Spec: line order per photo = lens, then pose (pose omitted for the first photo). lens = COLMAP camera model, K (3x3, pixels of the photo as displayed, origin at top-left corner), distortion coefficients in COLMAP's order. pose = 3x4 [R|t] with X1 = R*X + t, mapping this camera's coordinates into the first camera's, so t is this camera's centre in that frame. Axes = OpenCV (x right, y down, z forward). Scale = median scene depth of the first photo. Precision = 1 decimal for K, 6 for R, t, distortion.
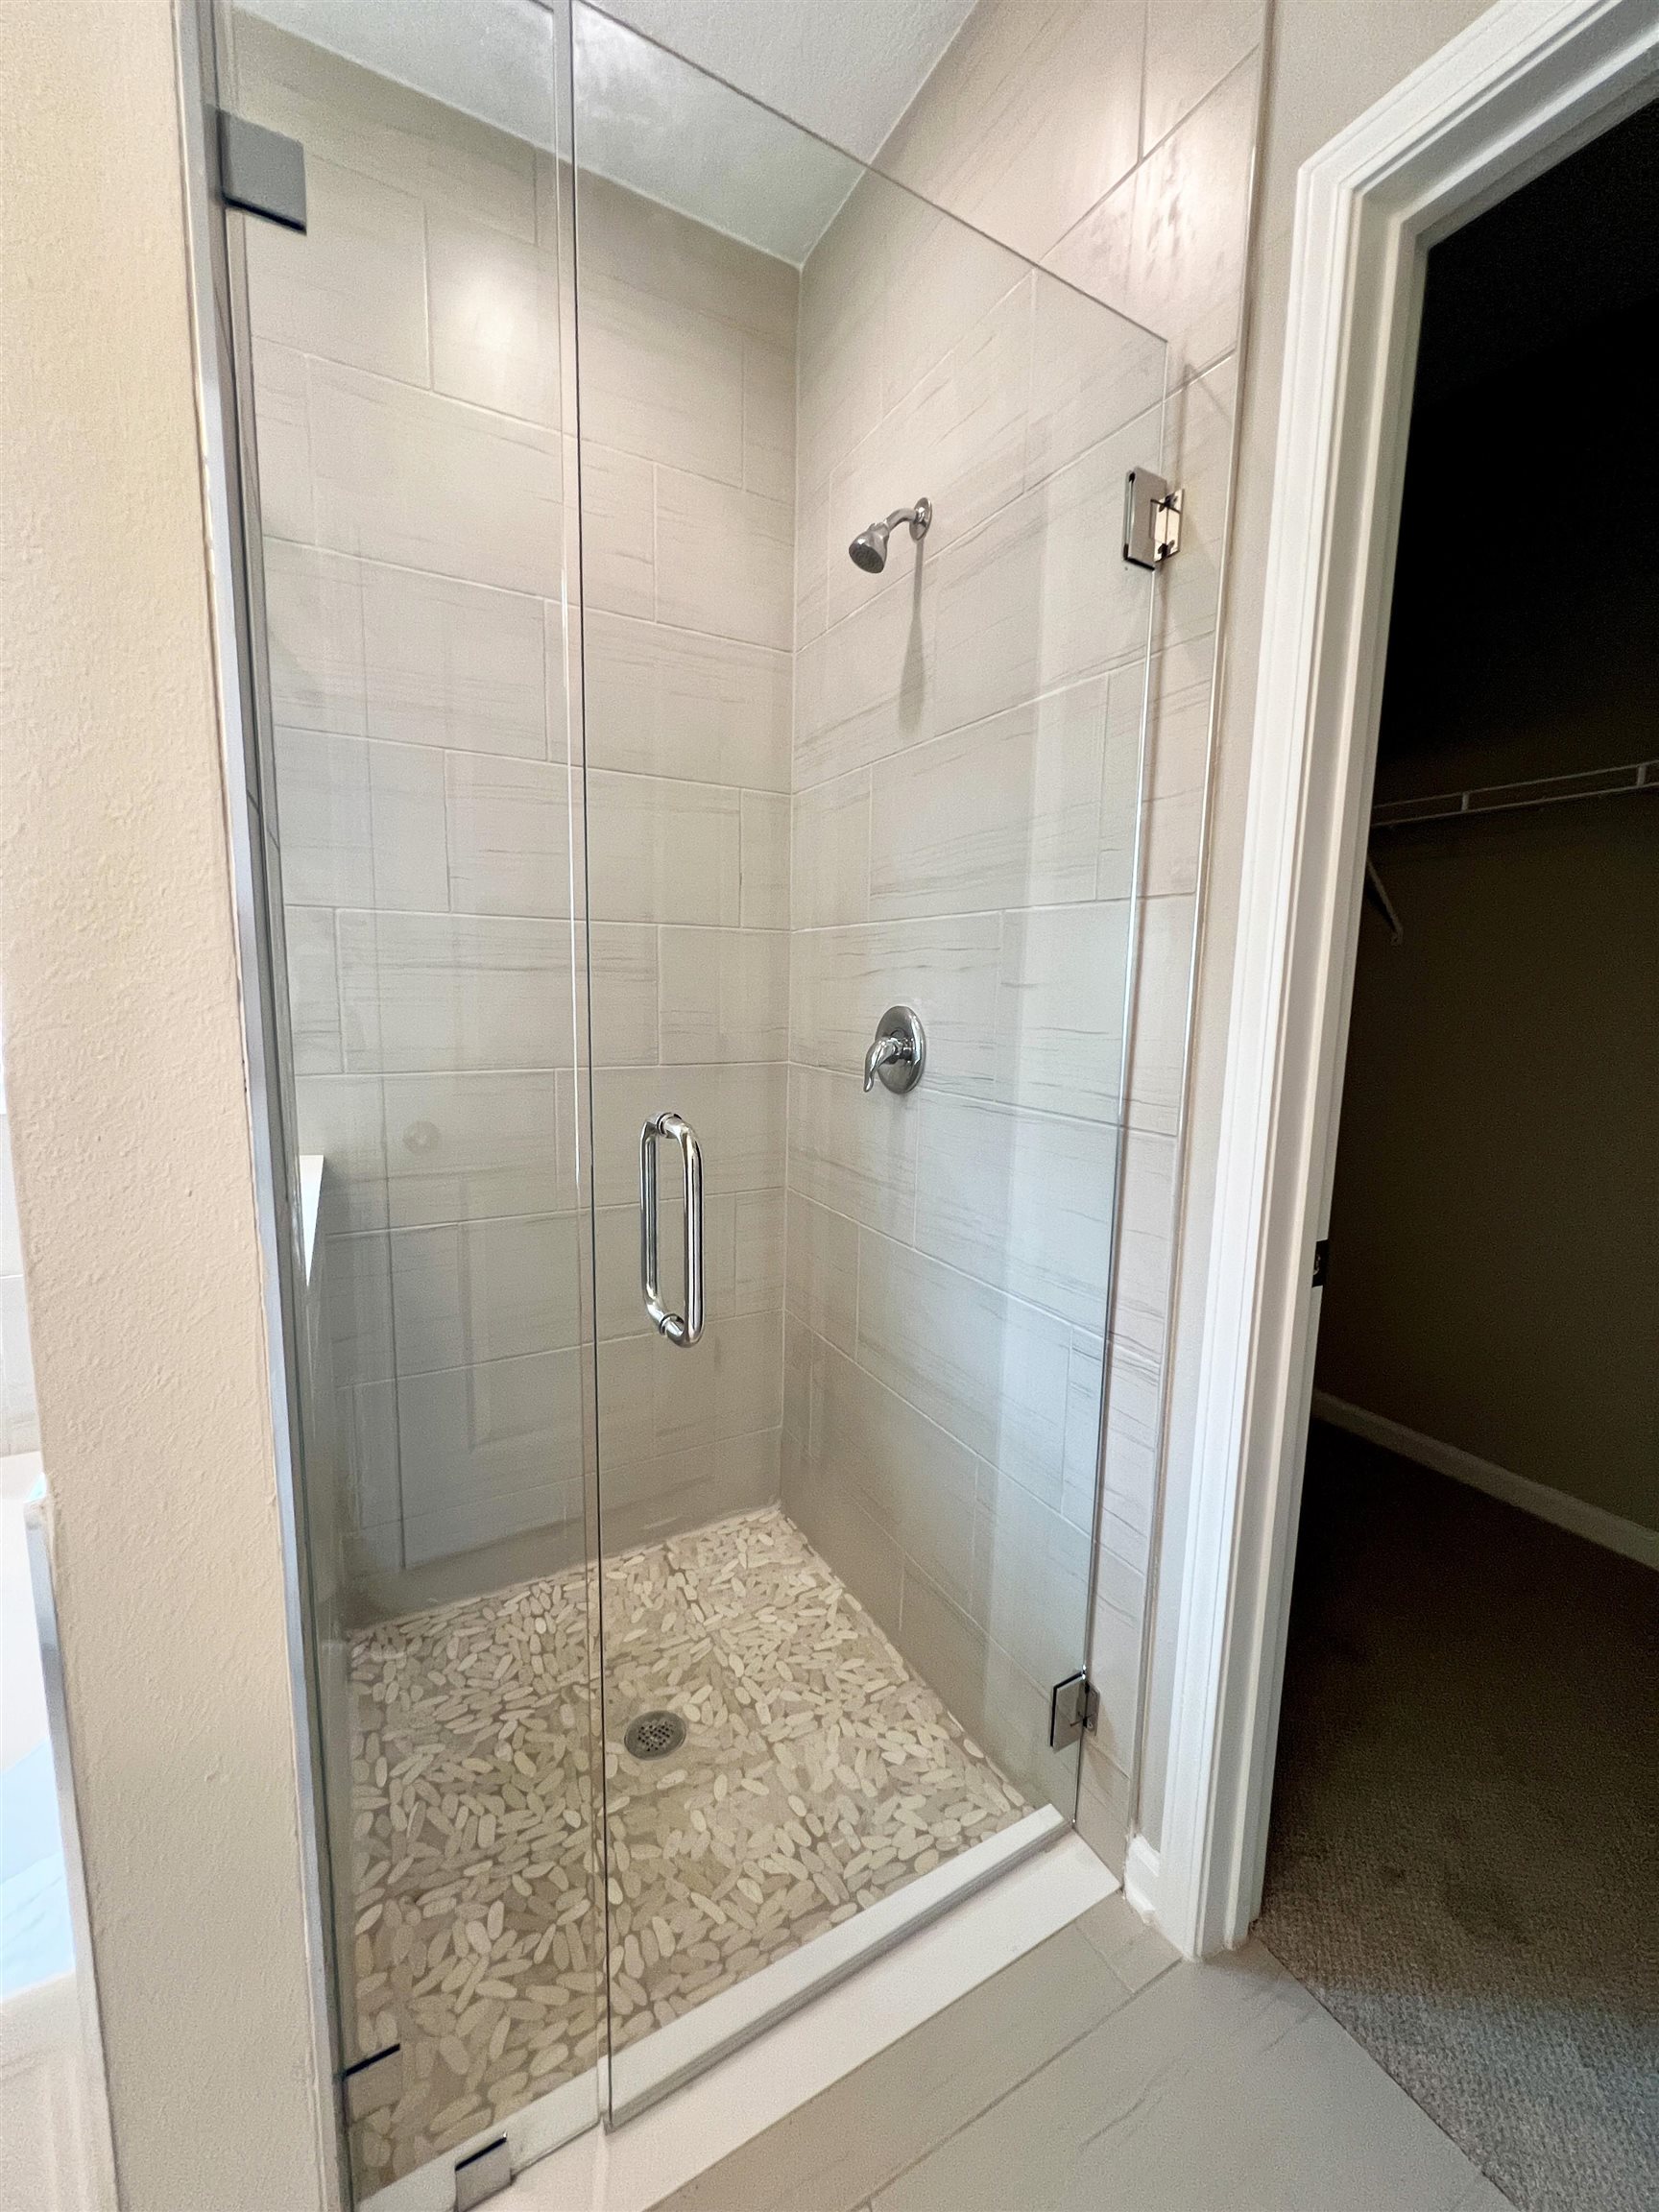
lens RADIAL K [[885.7, 0, 829.5], [0, 885.7, 1106.0], [0, 0, 1]] dist [0.001371, 0.000083]
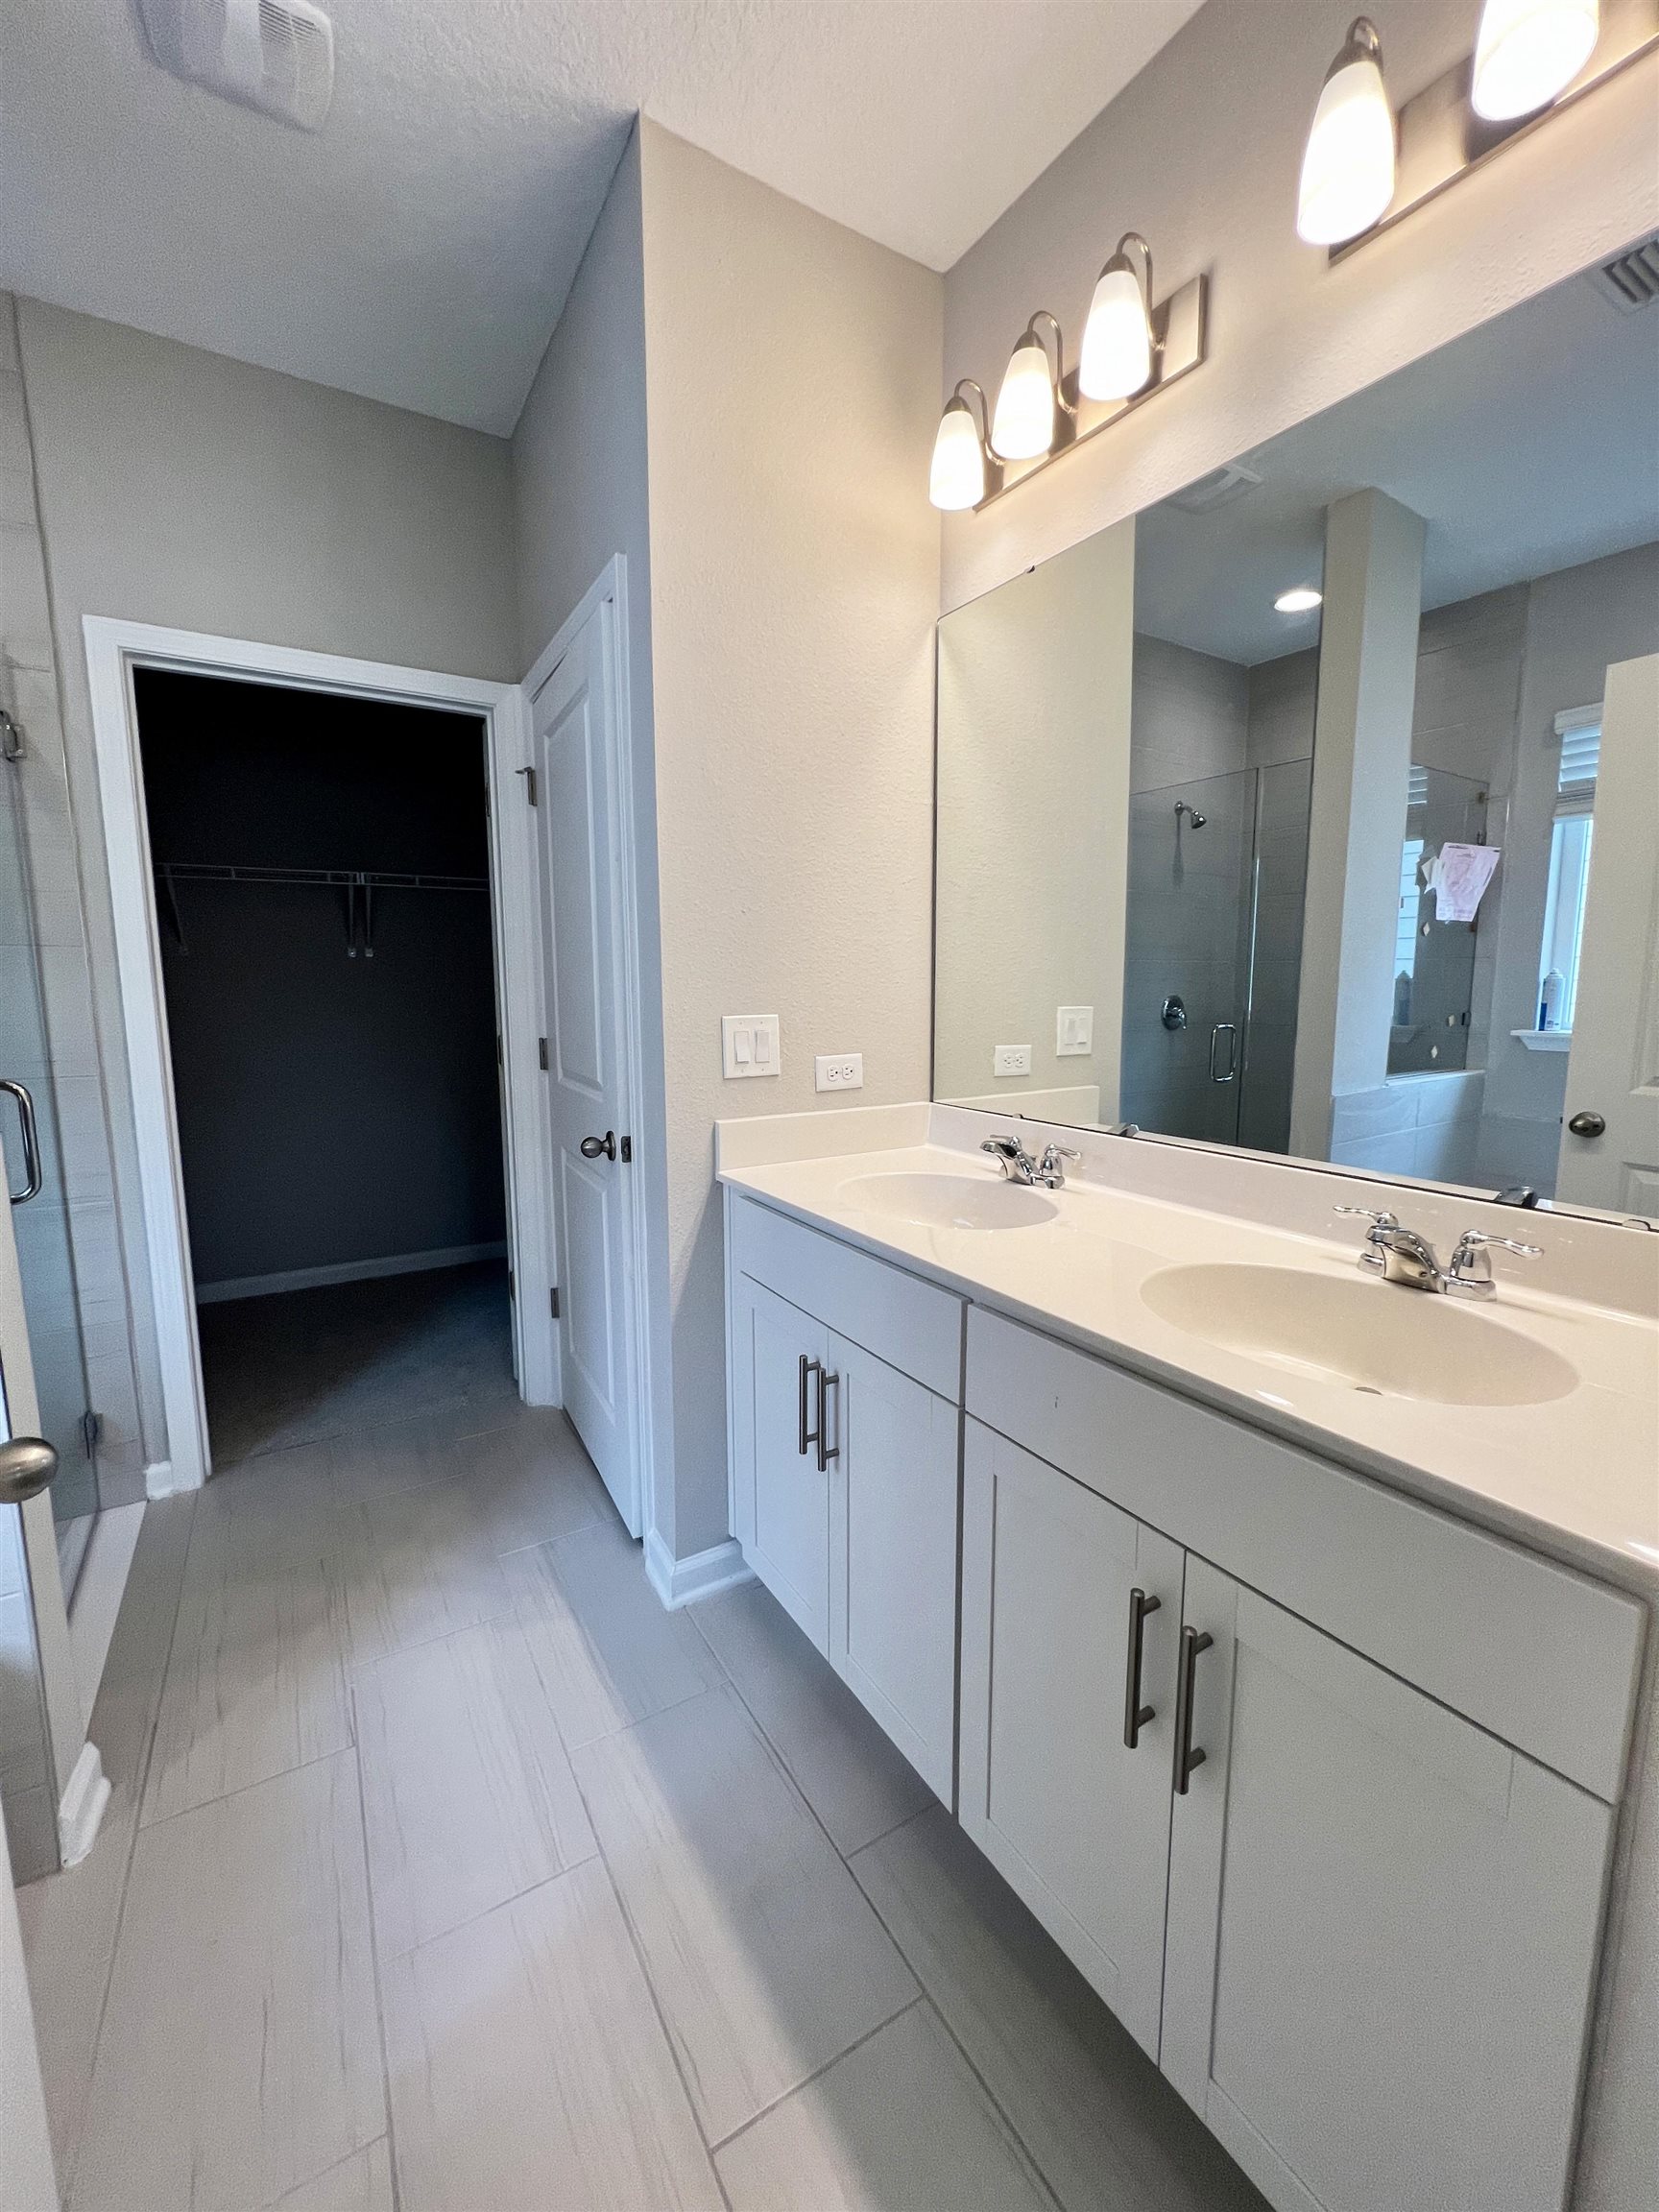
lens RADIAL K [[887.0, 0, 829.5], [0, 887.0, 1106.0], [0, 0, 1]] dist [0.000788, 0.000055]
pose [[-0.035195, -0.151245, 0.987870, -1.433744], [0.139691, 0.978034, 0.154715, 0.023134], [-0.989570, 0.143441, -0.013294, -0.464118]]
